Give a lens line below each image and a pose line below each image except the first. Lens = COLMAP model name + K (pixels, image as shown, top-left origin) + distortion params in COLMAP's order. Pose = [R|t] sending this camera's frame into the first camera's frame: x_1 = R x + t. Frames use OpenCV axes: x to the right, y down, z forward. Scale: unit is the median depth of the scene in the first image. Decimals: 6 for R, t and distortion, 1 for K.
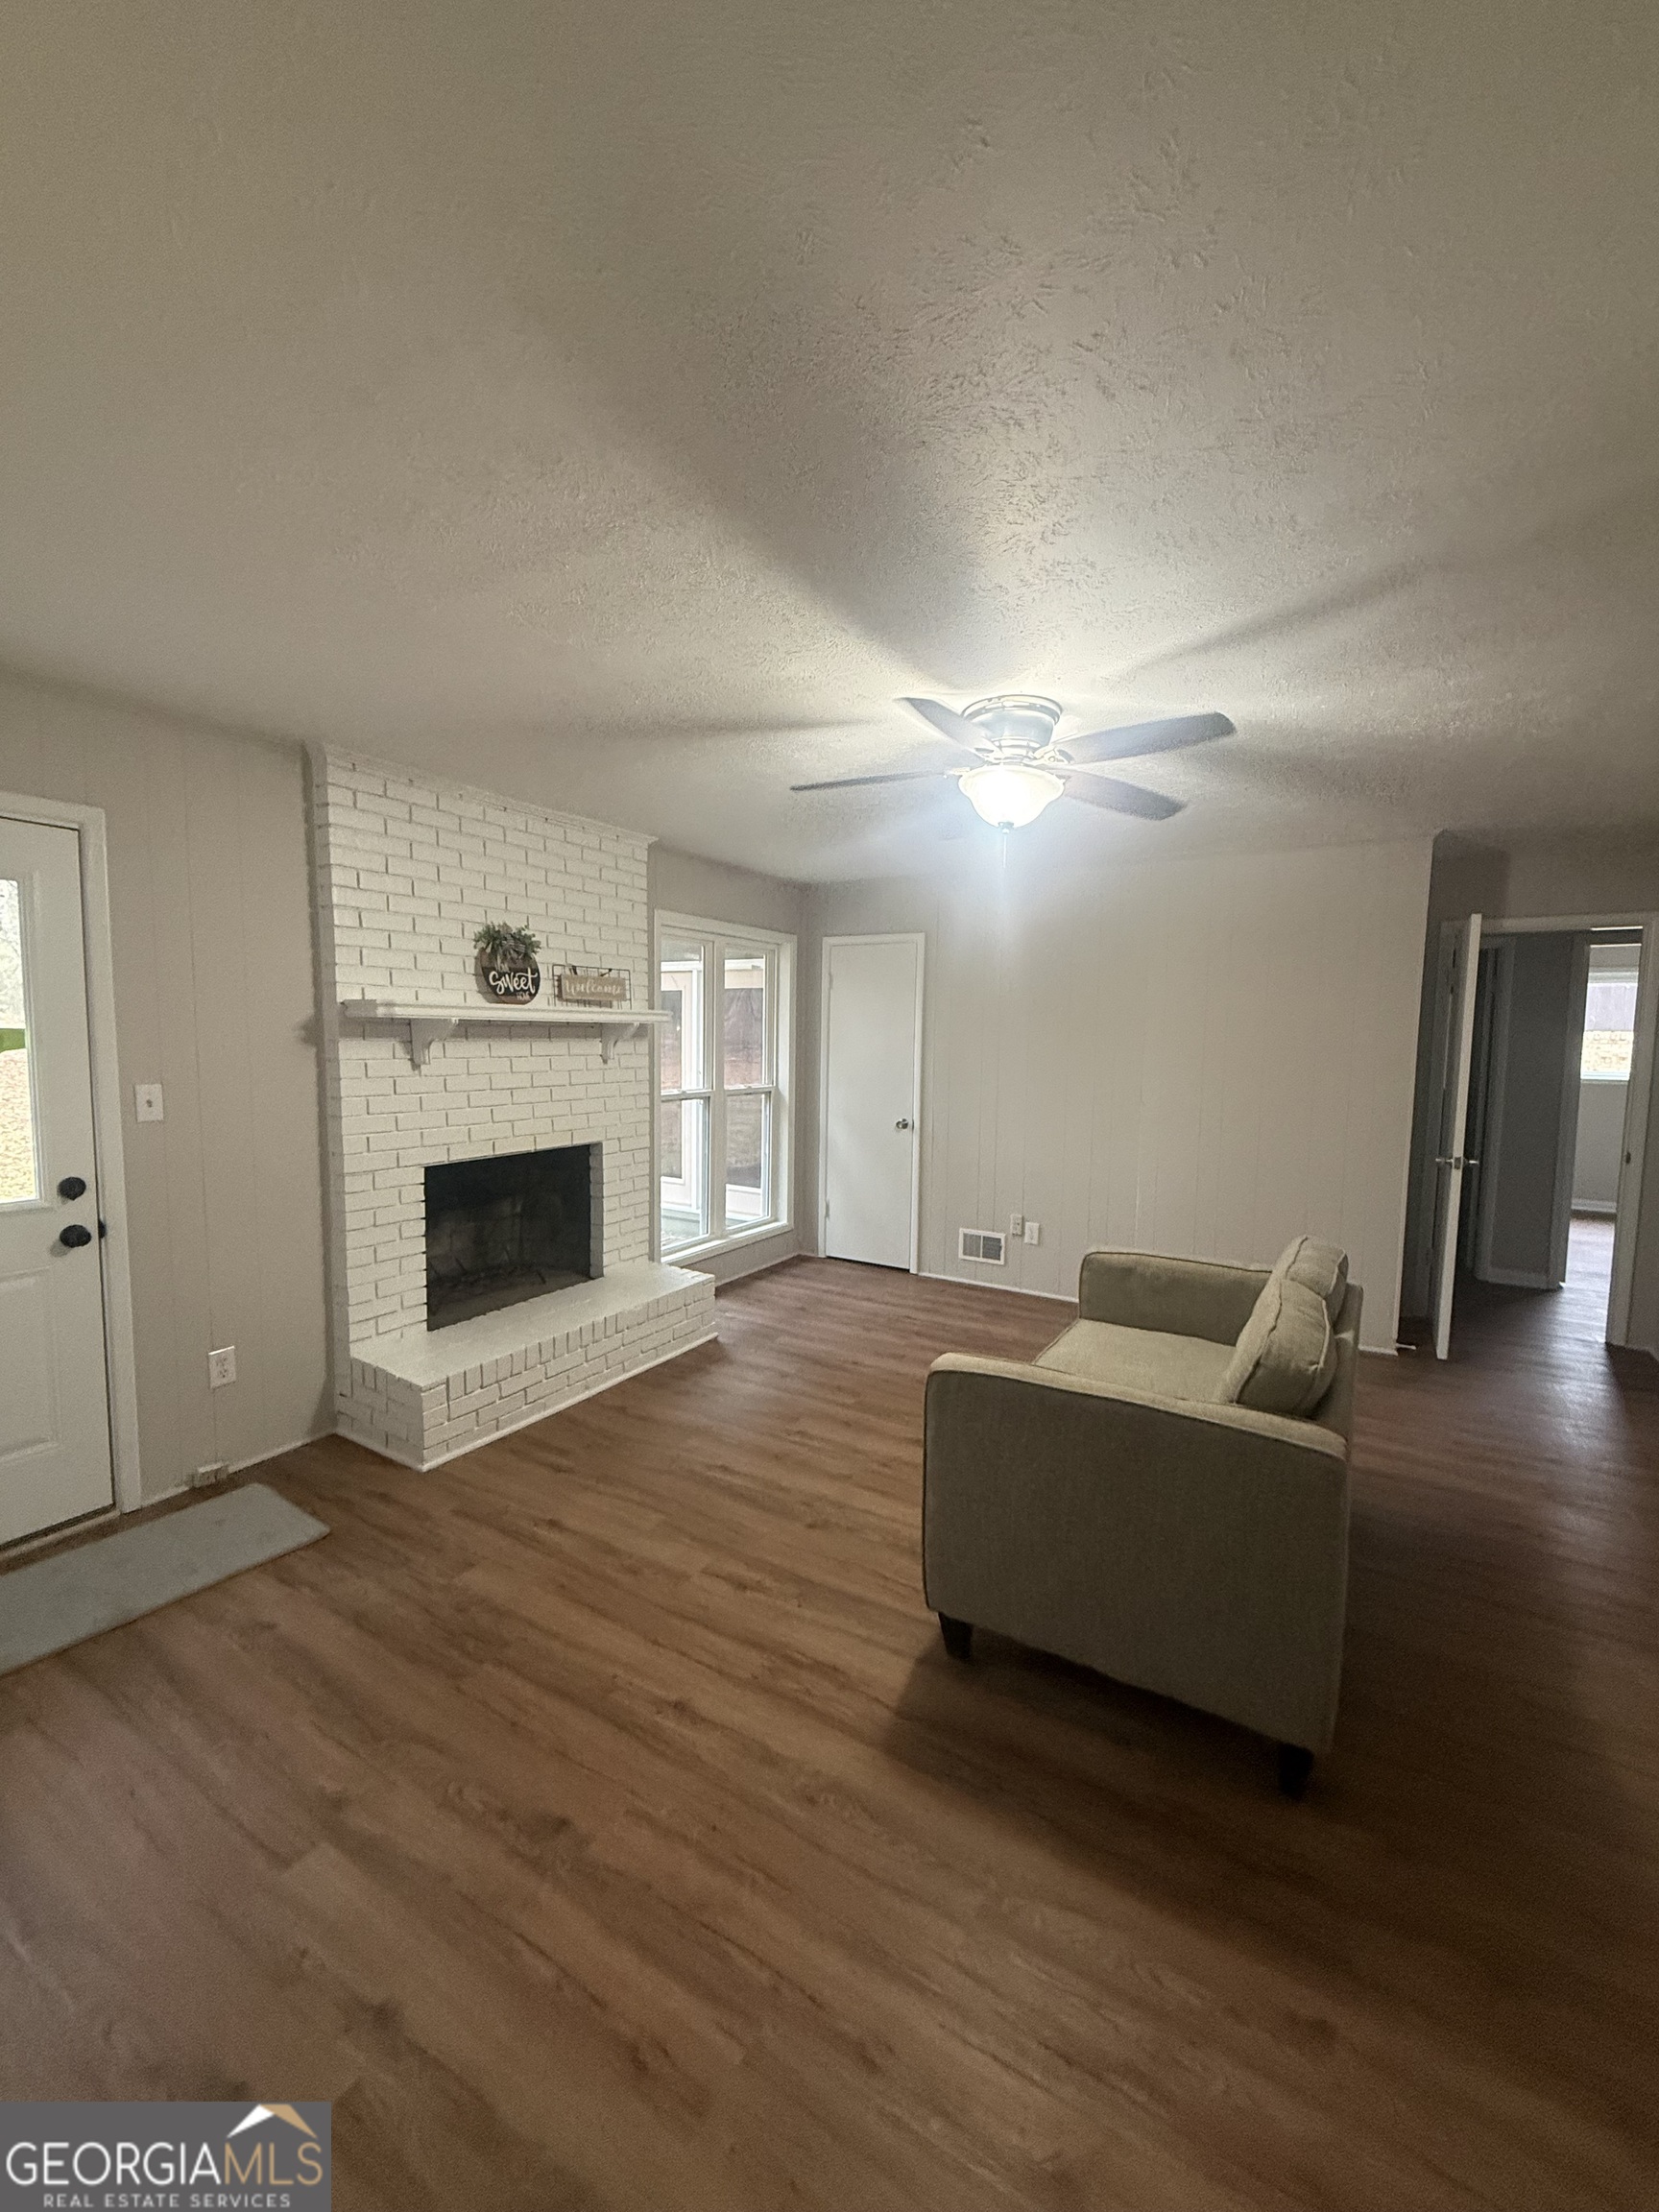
lens RADIAL K [[883.9, 0, 825.9], [0, 883.9, 1108.4], [0, 0, 1]] dist [0.008414, -0.002293]
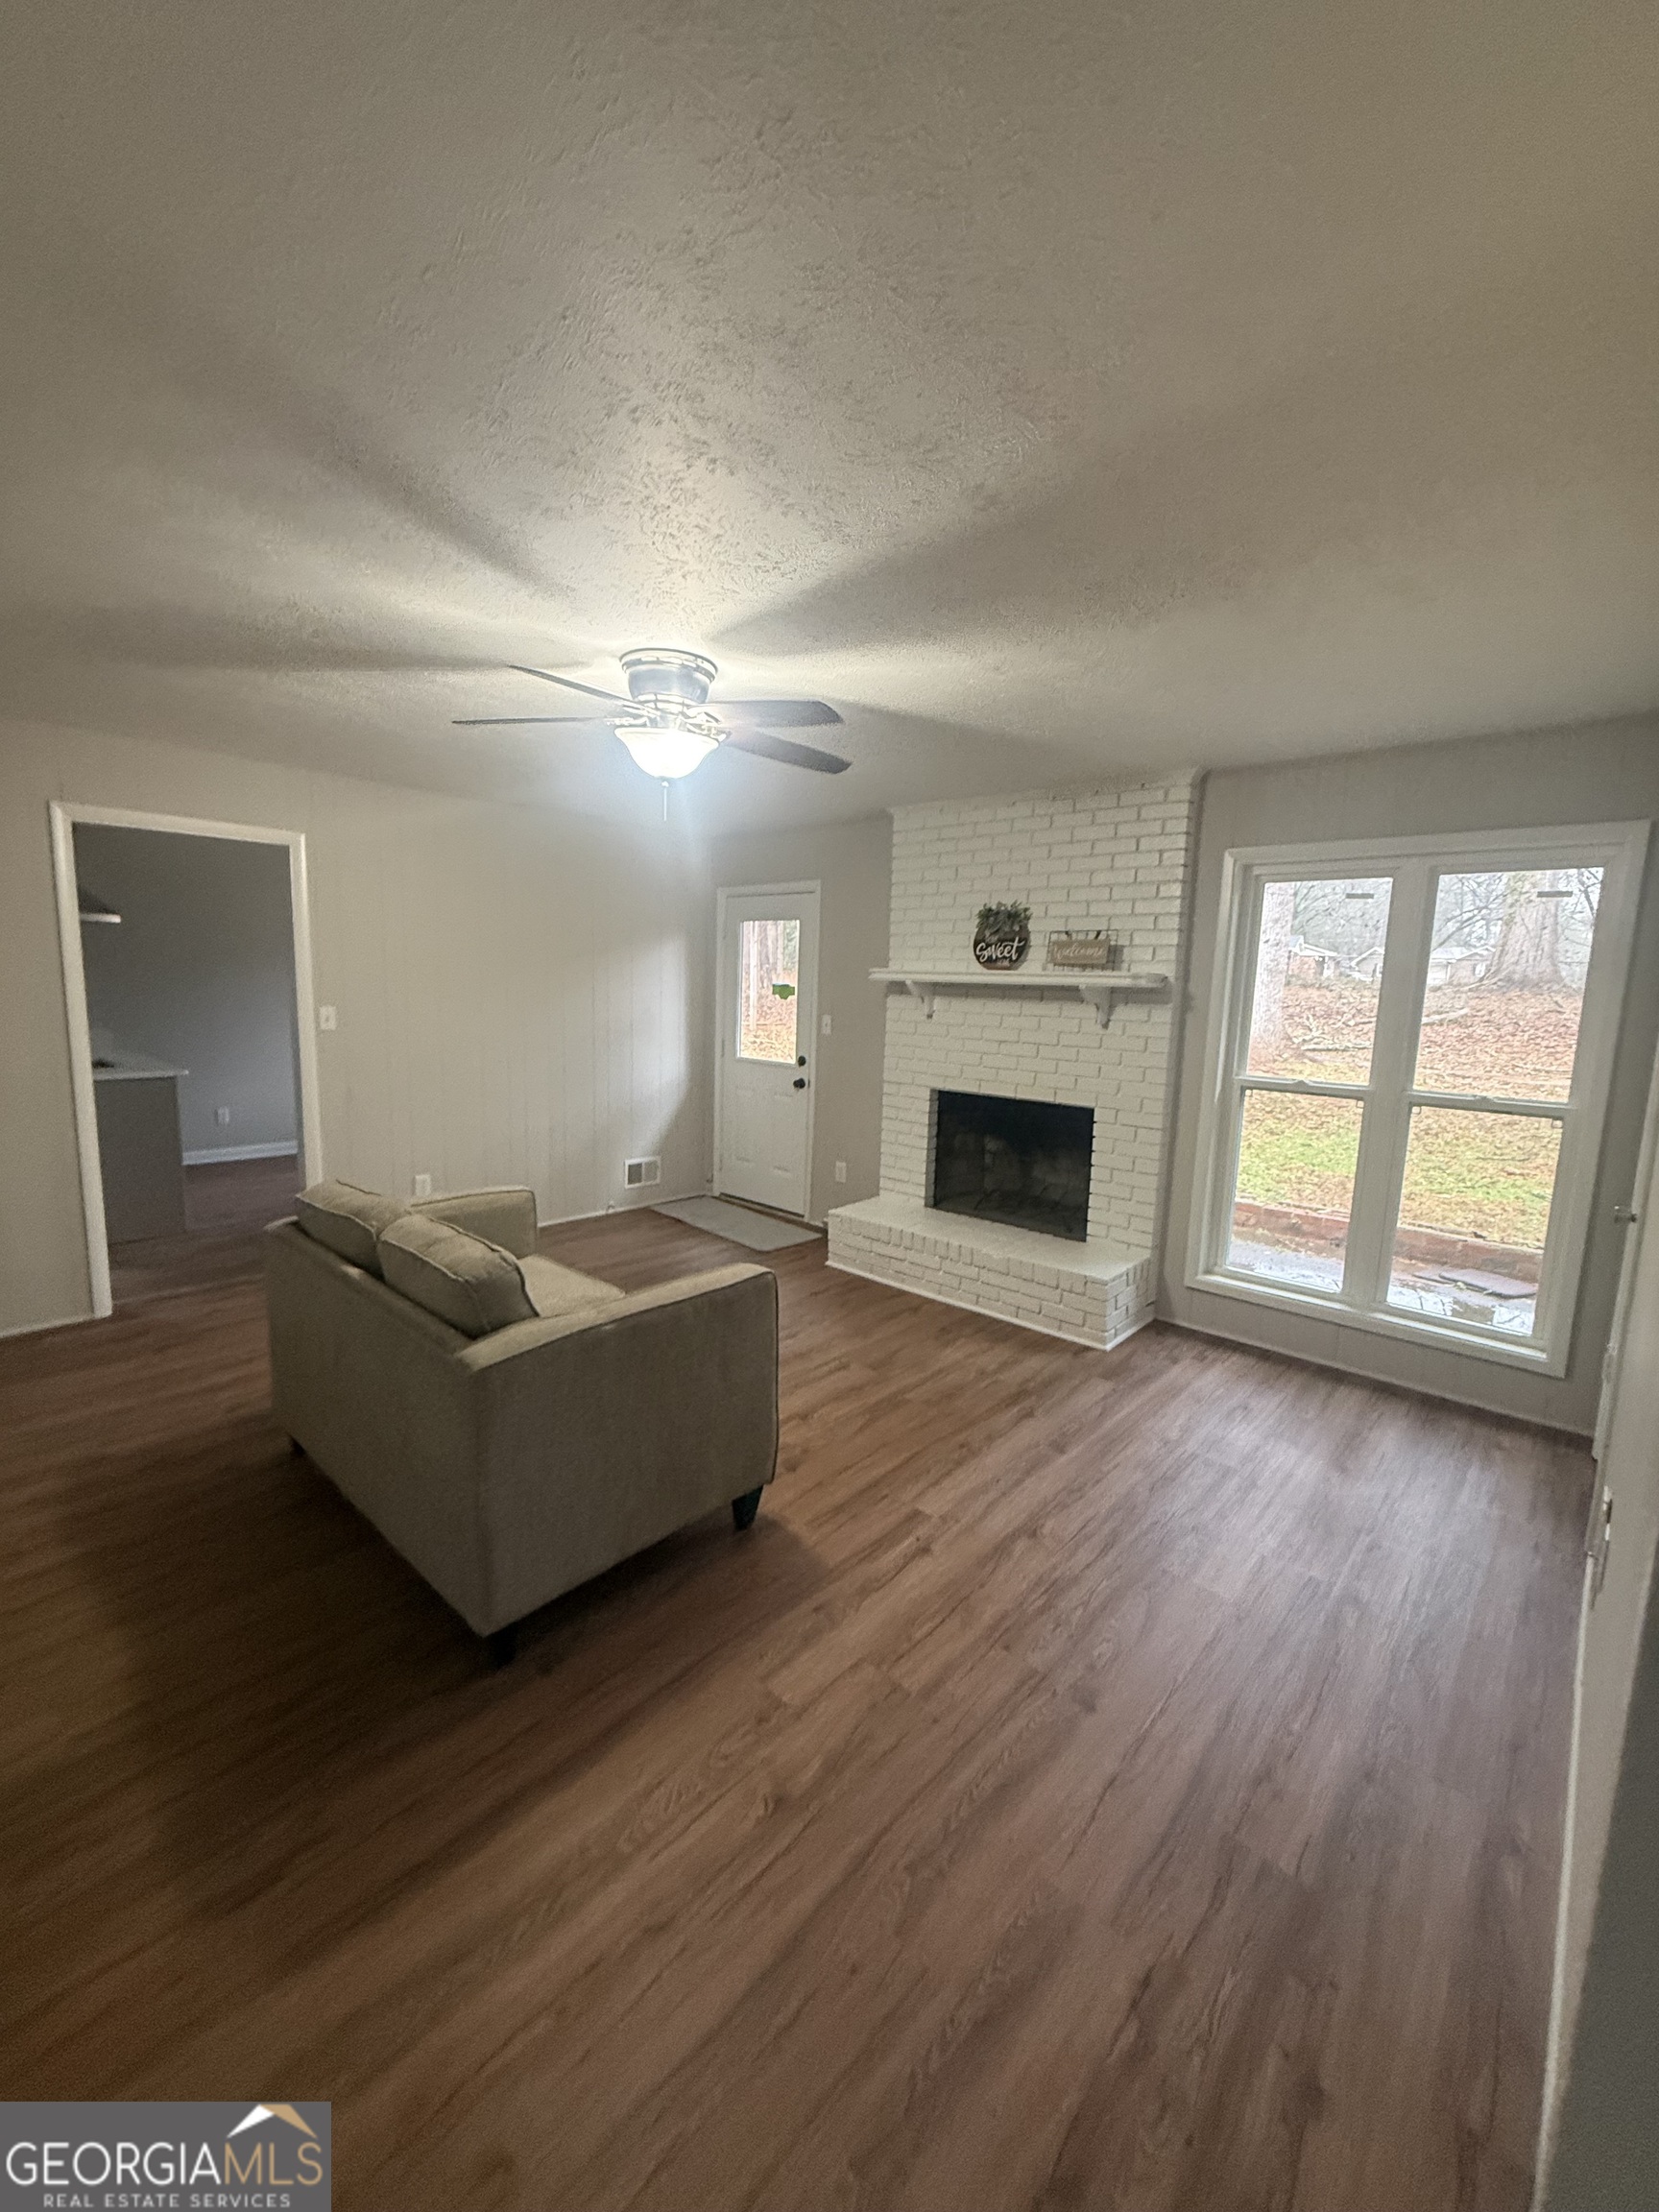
lens RADIAL K [[883.9, 0, 824.5], [0, 883.9, 1103.8], [0, 0, 1]] dist [0.008414, -0.002293]
pose [[-0.183226, 0.120039, -0.975715, 0.852648], [-0.112431, 0.983446, 0.142103, -0.081693], [0.976621, 0.135737, -0.166696, 0.977170]]
